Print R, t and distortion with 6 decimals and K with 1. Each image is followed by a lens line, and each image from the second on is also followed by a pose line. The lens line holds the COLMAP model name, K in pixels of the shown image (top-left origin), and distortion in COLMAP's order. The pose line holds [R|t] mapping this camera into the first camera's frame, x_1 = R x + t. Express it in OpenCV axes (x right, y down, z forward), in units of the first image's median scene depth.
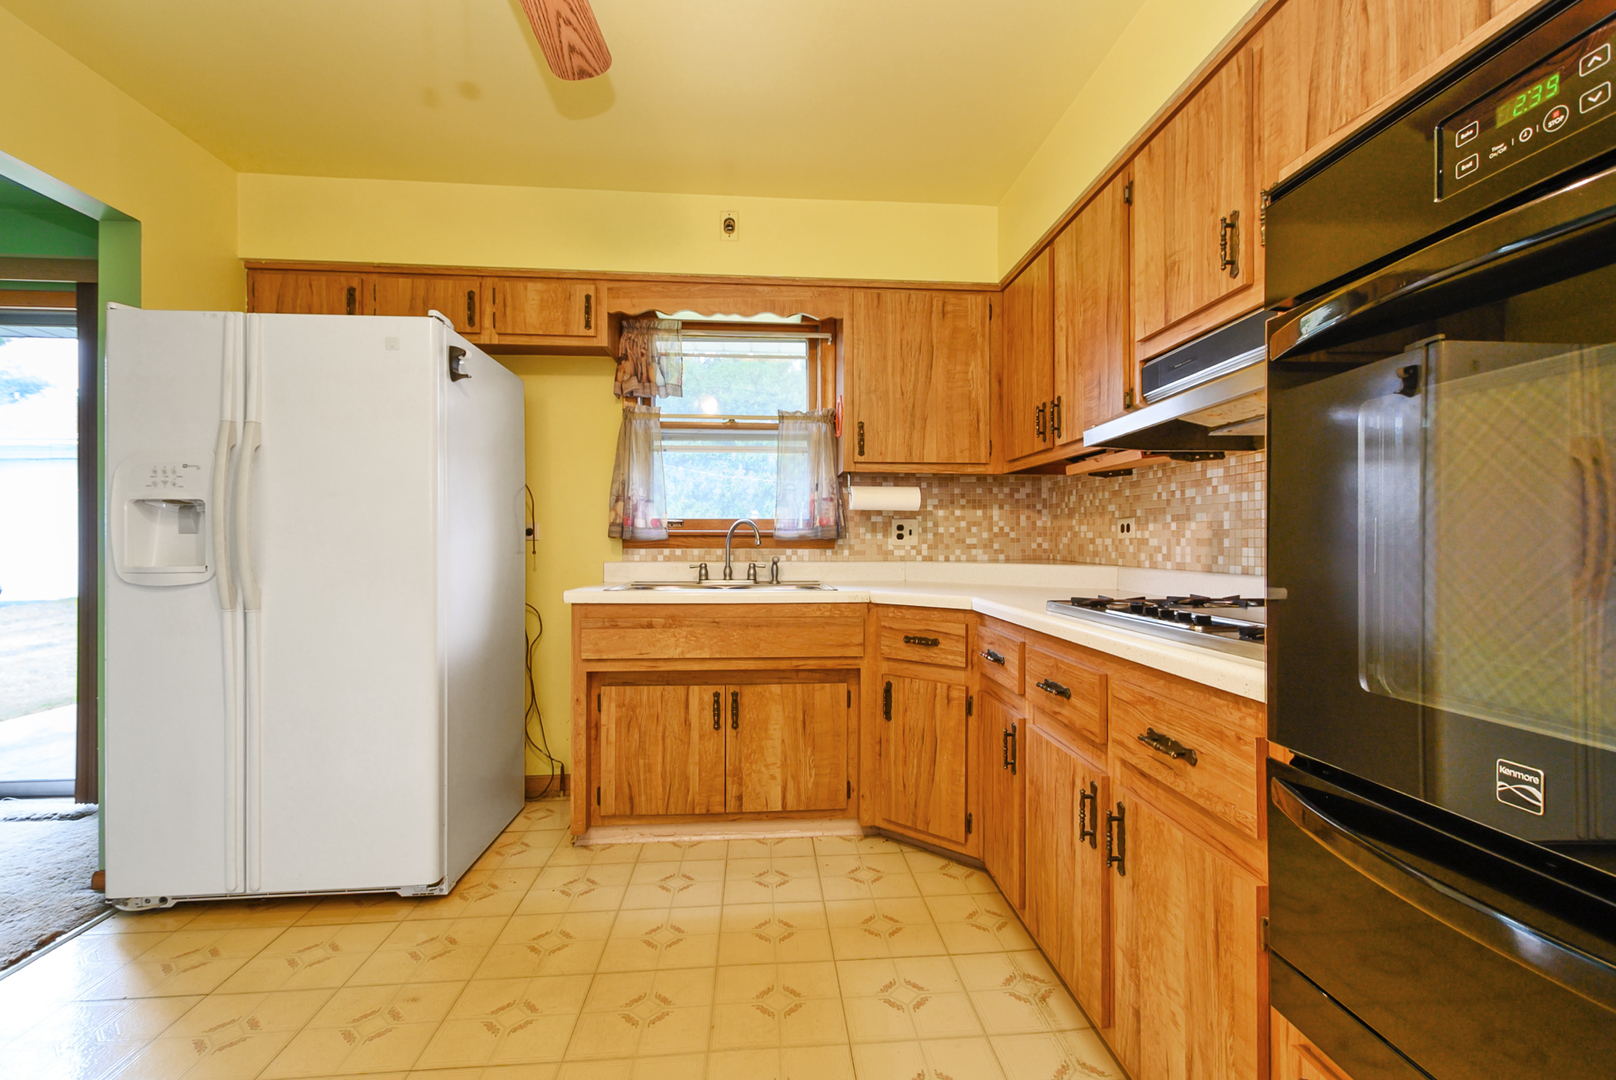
lens RADIAL K [[717.8, 0, 823.6], [0, 717.8, 550.1], [0, 0, 1]] dist [0.002541, 0.000011]
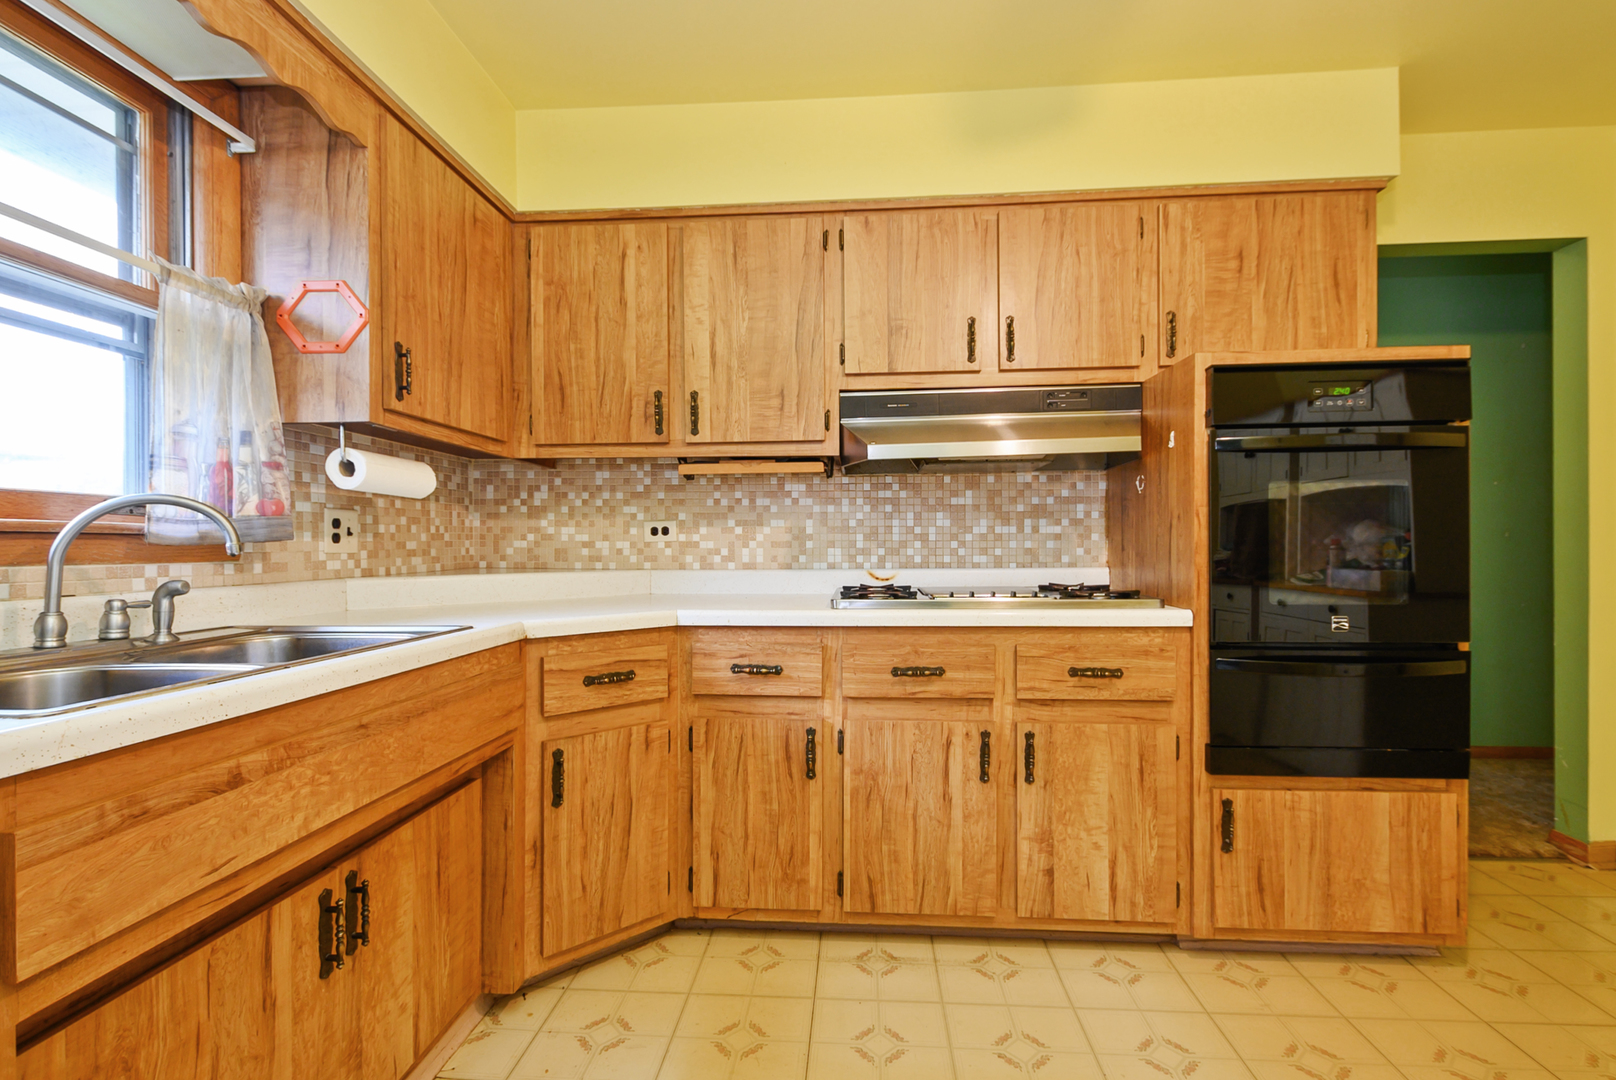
lens RADIAL K [[717.8, 0, 823.6], [0, 717.8, 550.1], [0, 0, 1]] dist [0.002541, 0.000011]
pose [[0.144979, -0.008933, 0.989394, -0.540689], [0.018331, 0.999812, 0.006341, -0.006475], [-0.989265, 0.017217, 0.145115, 0.639335]]
